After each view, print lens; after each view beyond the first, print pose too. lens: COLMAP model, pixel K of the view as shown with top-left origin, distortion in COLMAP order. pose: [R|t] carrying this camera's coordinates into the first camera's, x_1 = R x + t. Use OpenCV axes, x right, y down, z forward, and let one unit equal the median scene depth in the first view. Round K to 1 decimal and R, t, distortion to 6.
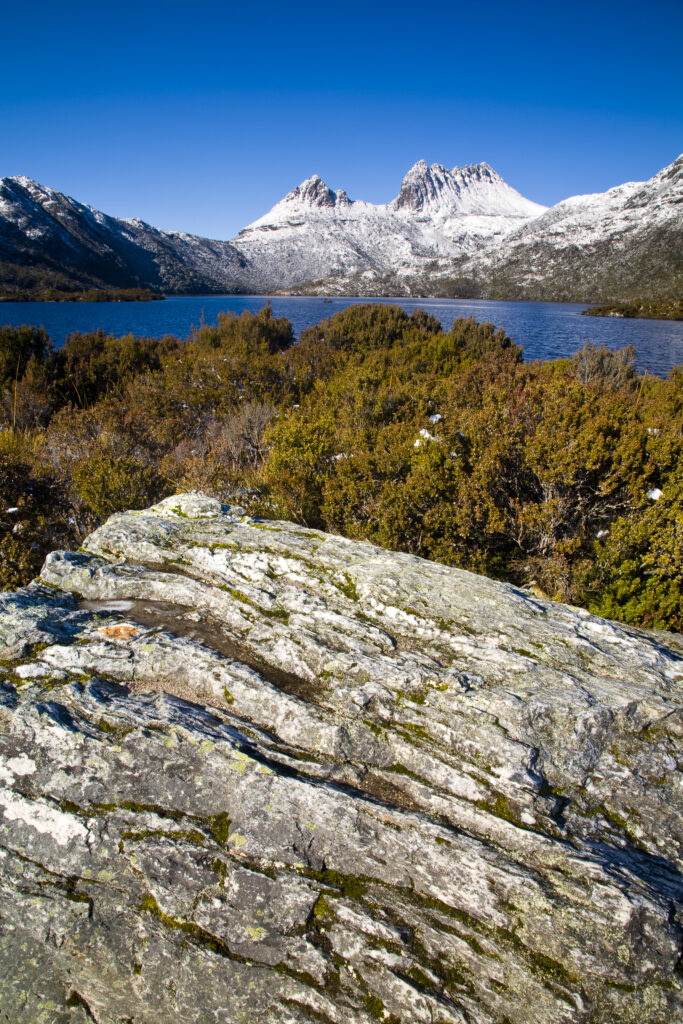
lens RADIAL K [[676.2, 0, 327.4], [0, 676.2, 512.5], [0, 0, 1]] dist [-0.110807, 0.057986]
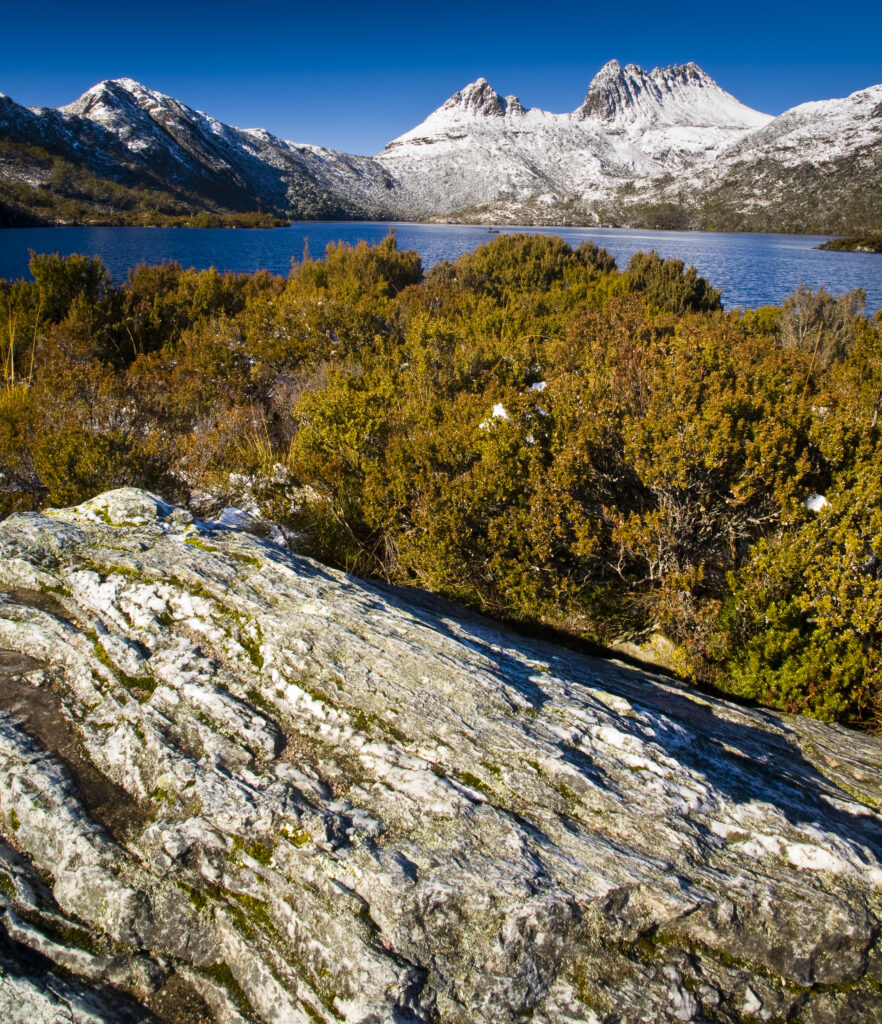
lens RADIAL K [[872.7, 0, 433.8], [0, 872.7, 370.5], [0, 0, 1]] dist [-0.108279, 0.053036]
pose [[0.997357, 0.017901, -0.070415, 0.165650], [-0.028006, 0.988998, -0.145255, -0.025636], [0.067041, 0.146843, 0.986885, 0.088137]]
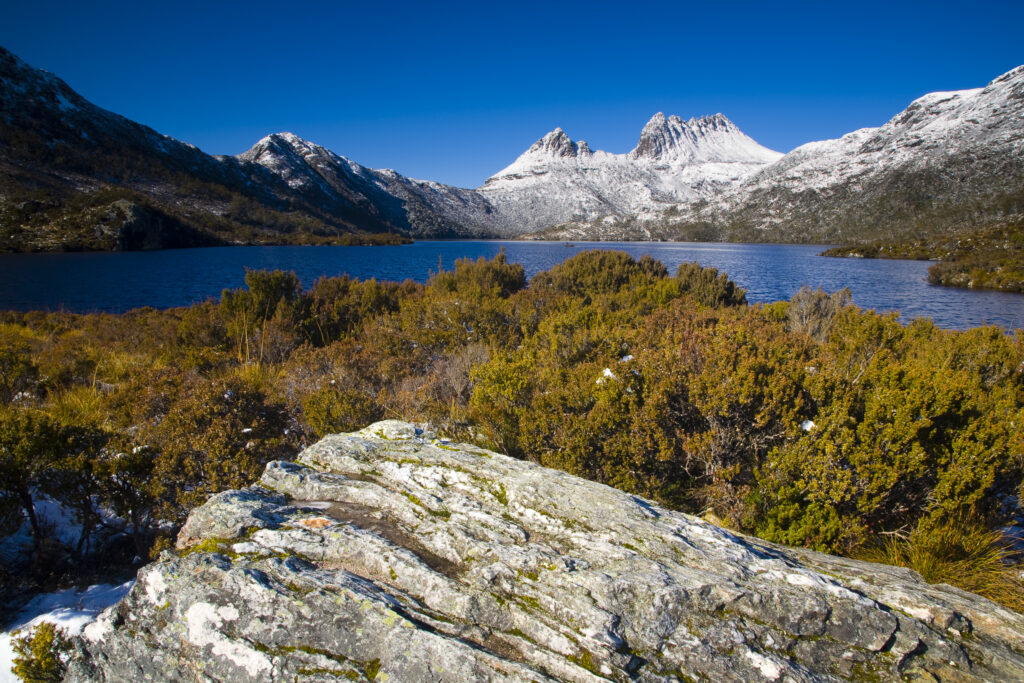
lens RADIAL K [[676.2, 0, 512.0], [0, 676.2, 341.5], [0, 0, 1]] dist [-0.110807, 0.057986]
pose [[0.996222, 0.004980, -0.086700, 0.099031], [-0.019011, 0.986645, -0.161770, 0.021563], [0.084737, 0.162807, 0.983012, -0.157485]]
